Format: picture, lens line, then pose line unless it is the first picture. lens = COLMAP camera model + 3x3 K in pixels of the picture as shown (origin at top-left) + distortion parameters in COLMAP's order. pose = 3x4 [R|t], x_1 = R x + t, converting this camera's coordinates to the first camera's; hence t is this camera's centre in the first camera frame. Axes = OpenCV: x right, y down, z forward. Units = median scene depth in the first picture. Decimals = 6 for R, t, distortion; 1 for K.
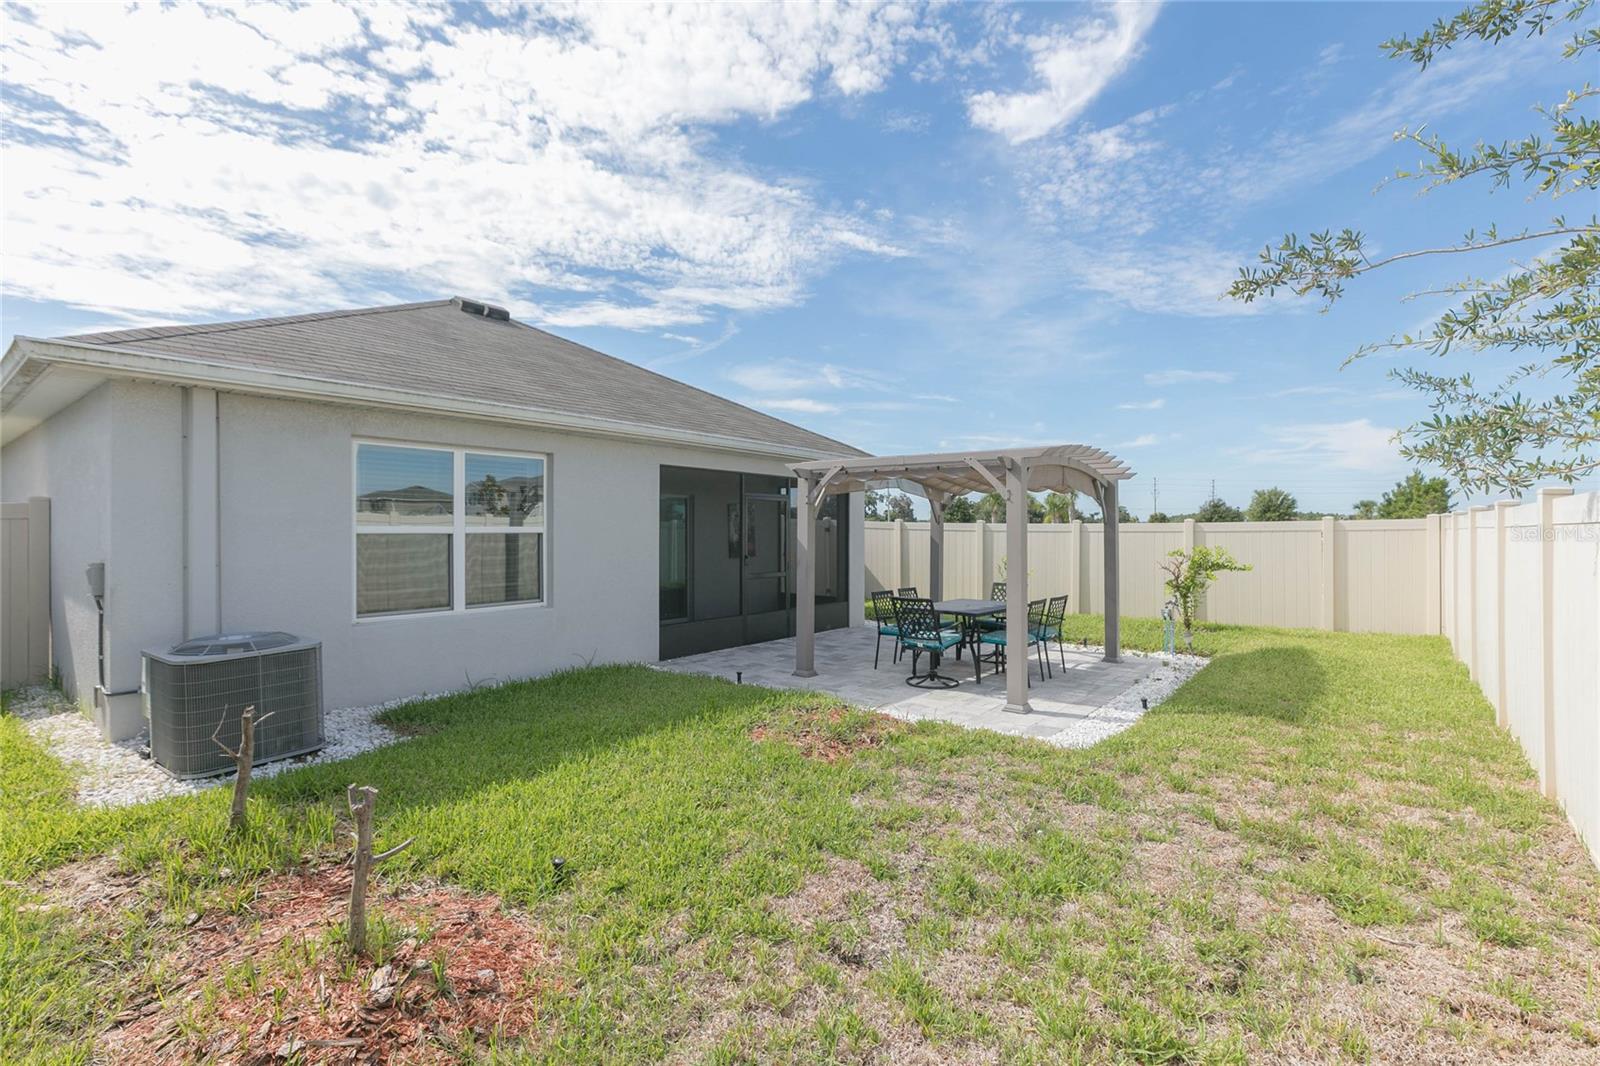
lens RADIAL K [[721.6, 0, 808.3], [0, 721.6, 532.4], [0, 0, 1]] dist [0.001586, 0.001199]
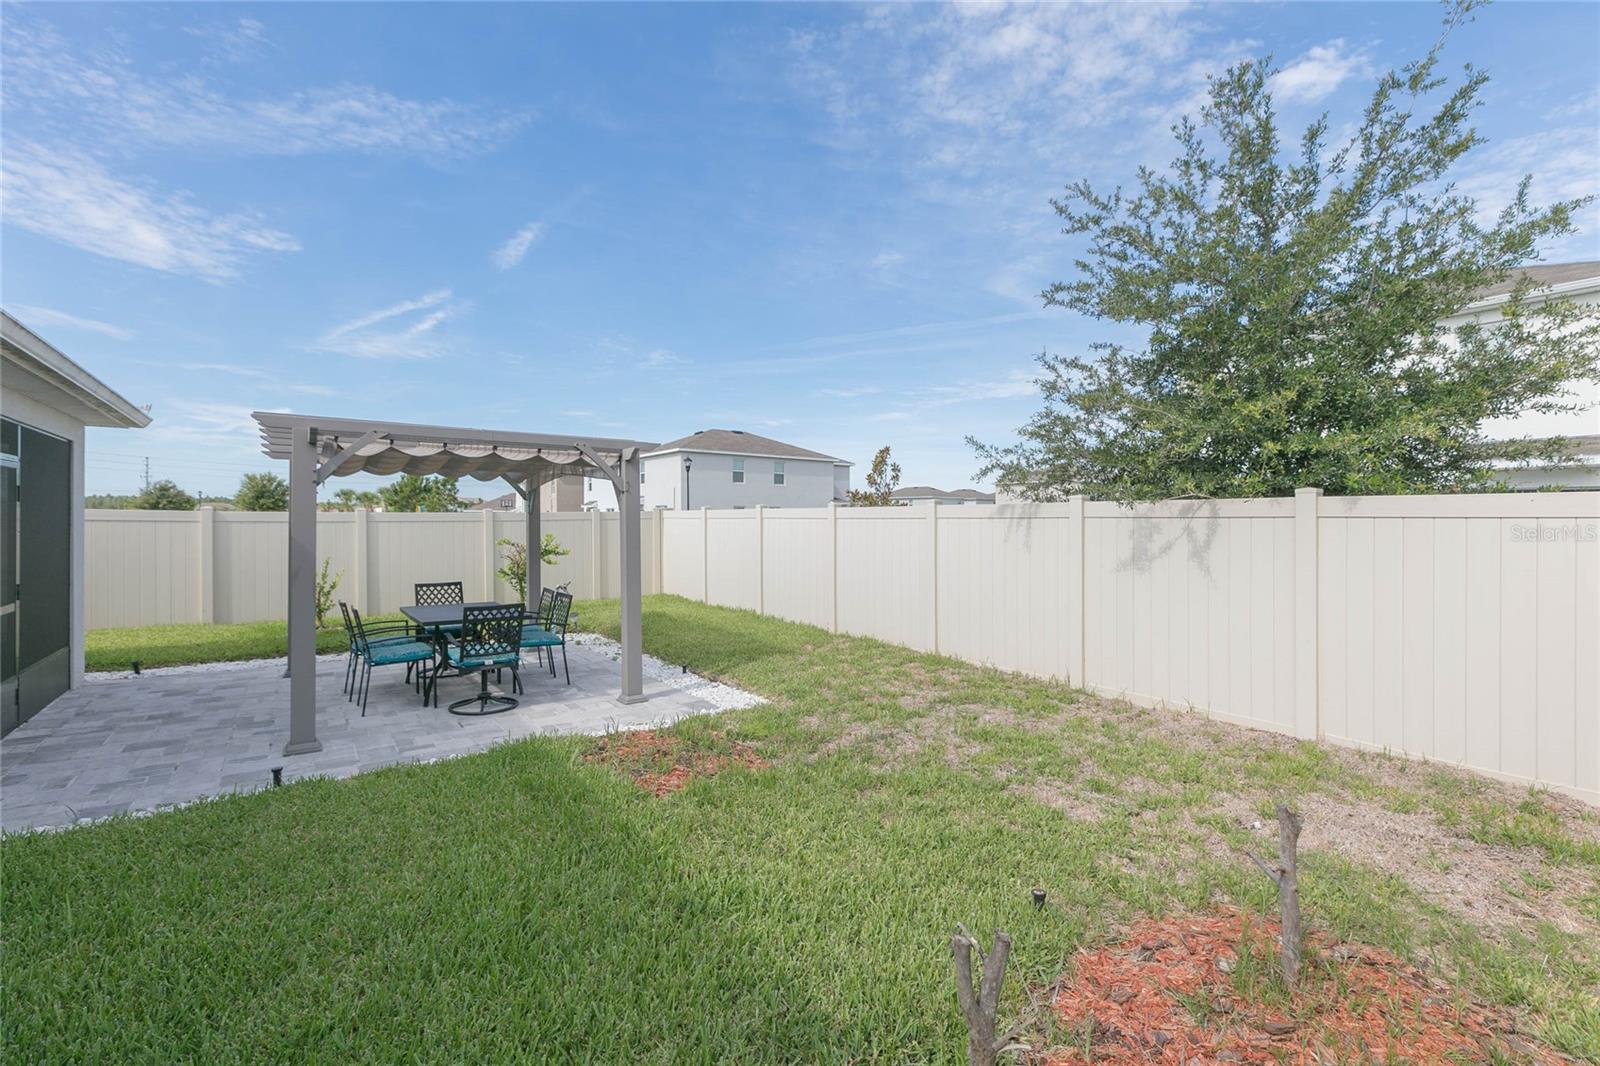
lens RADIAL K [[727.5, 0, 810.0], [0, 727.5, 512.9], [0, 0, 1]] dist [-0.000066, -0.000044]
pose [[0.268377, 0.005199, 0.963300, -0.365994], [0.003007, 0.999976, -0.006235, -0.004715], [-0.963309, 0.004569, 0.268355, 0.287748]]
